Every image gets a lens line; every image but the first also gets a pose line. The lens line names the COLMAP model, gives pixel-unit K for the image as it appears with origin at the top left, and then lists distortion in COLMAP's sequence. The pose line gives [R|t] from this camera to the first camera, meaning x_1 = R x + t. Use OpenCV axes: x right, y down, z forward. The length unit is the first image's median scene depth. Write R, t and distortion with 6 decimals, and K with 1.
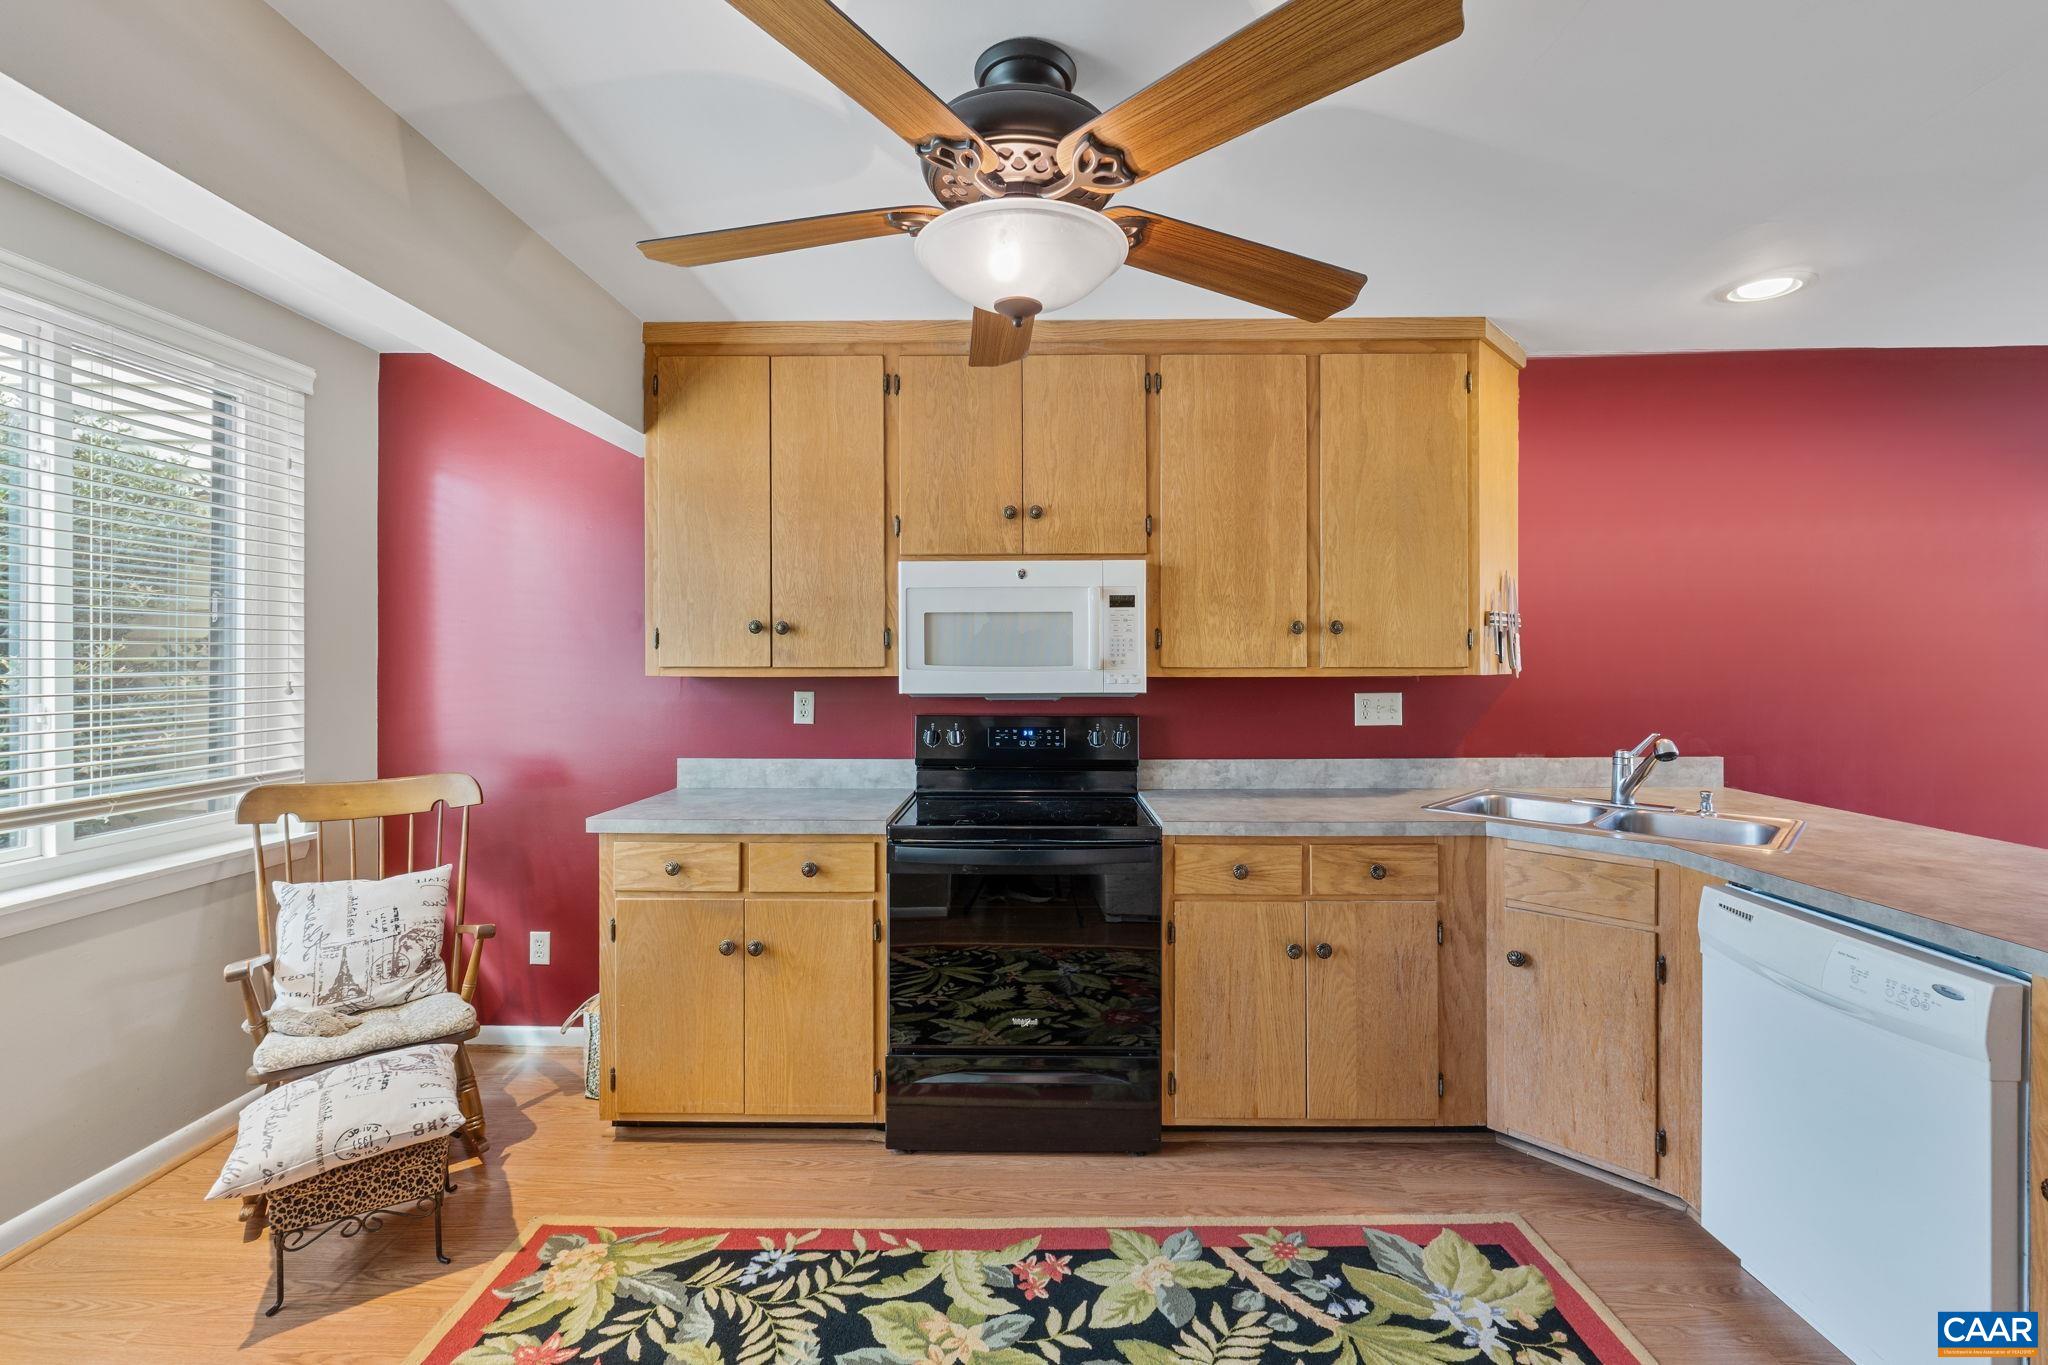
lens RADIAL K [[859.5, 0, 1008.8], [0, 859.5, 662.2], [0, 0, 1]] dist [-0.009849, -0.000506]
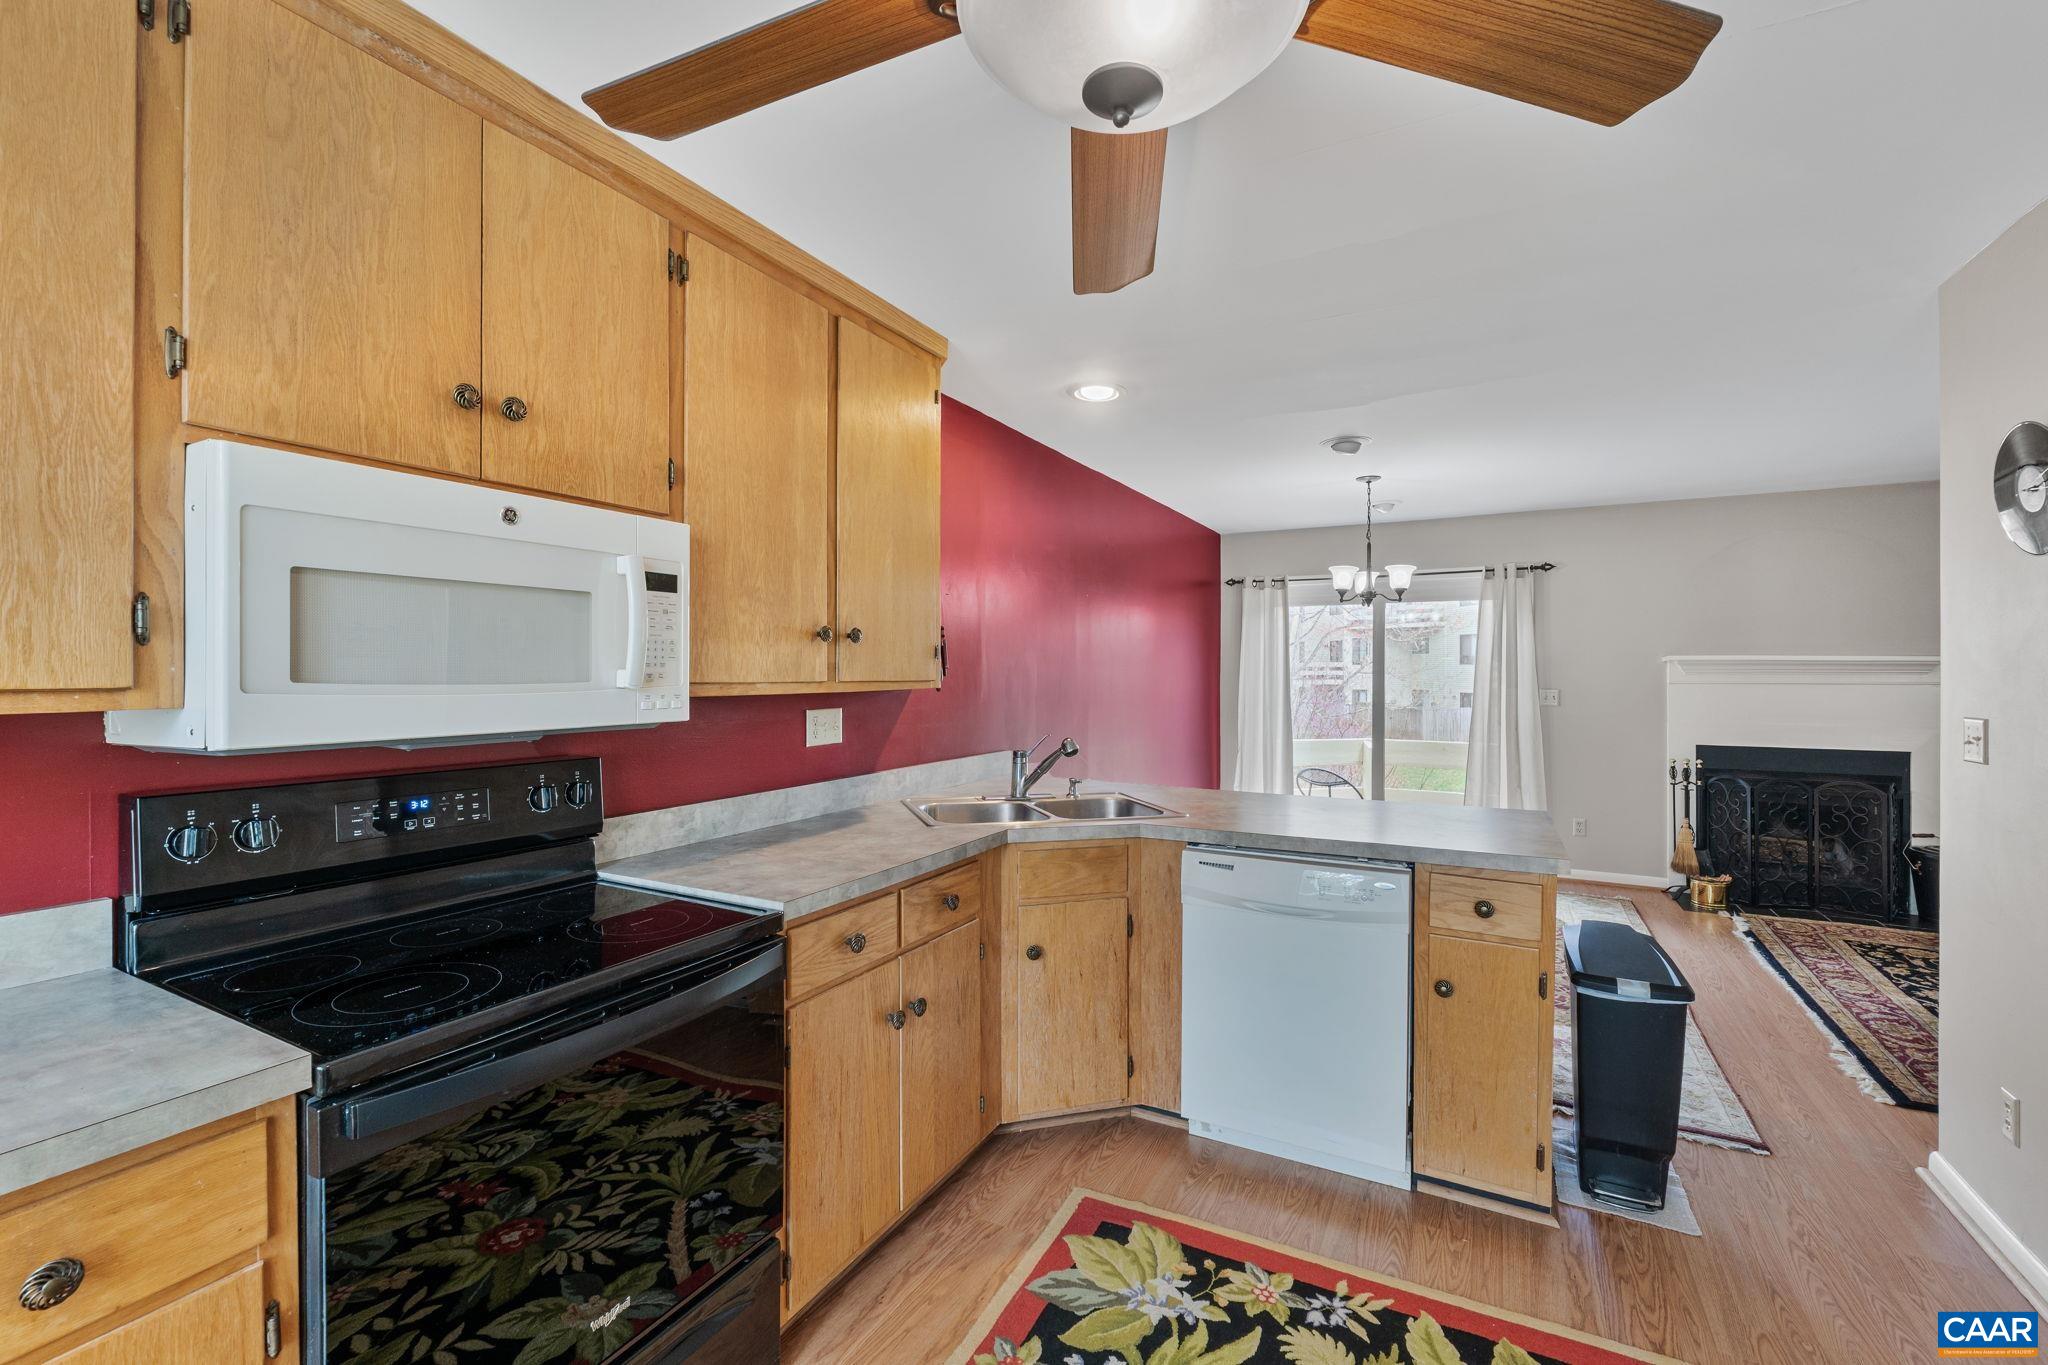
lens RADIAL K [[859.5, 0, 1012.2], [0, 859.5, 674.7], [0, 0, 1]] dist [-0.009849, -0.000506]
pose [[0.455444, 0.000880, 0.890264, -0.327091], [-0.002842, 0.999996, 0.000466, -0.001823], [-0.890260, -0.002742, 0.455445, 0.464541]]
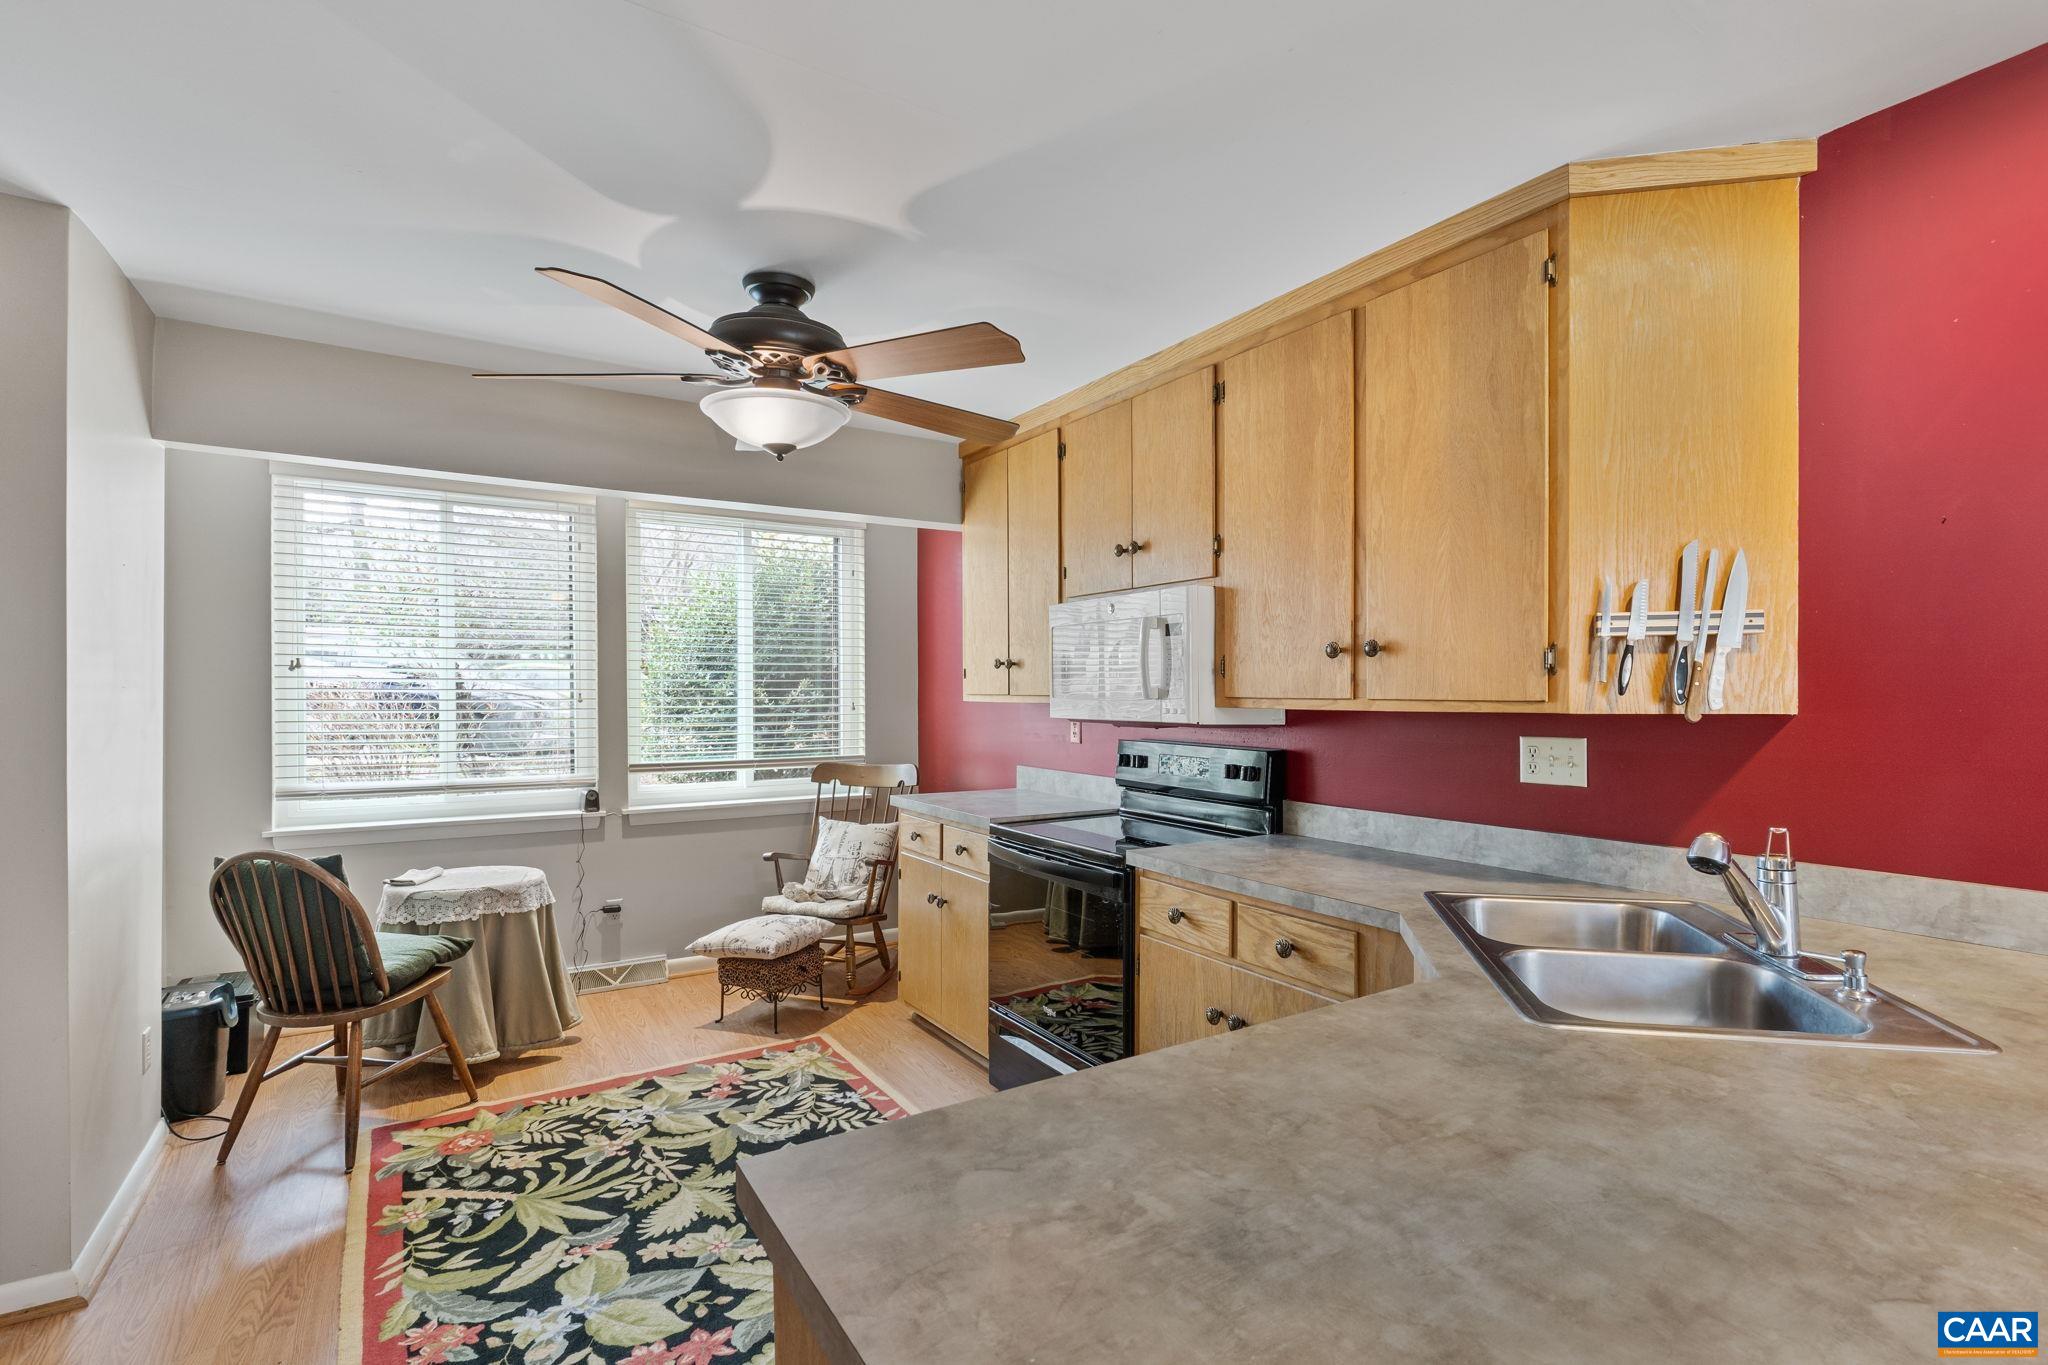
lens RADIAL K [[928.1, 0, 1032.6], [0, 928.1, 694.9], [0, 0, 1]] dist [-0.005619, 0.000045]
pose [[0.568777, 0.005455, -0.822474, 0.911672], [-0.001527, 0.999983, 0.005577, -0.002115], [0.822491, -0.001916, 0.568775, 0.264777]]
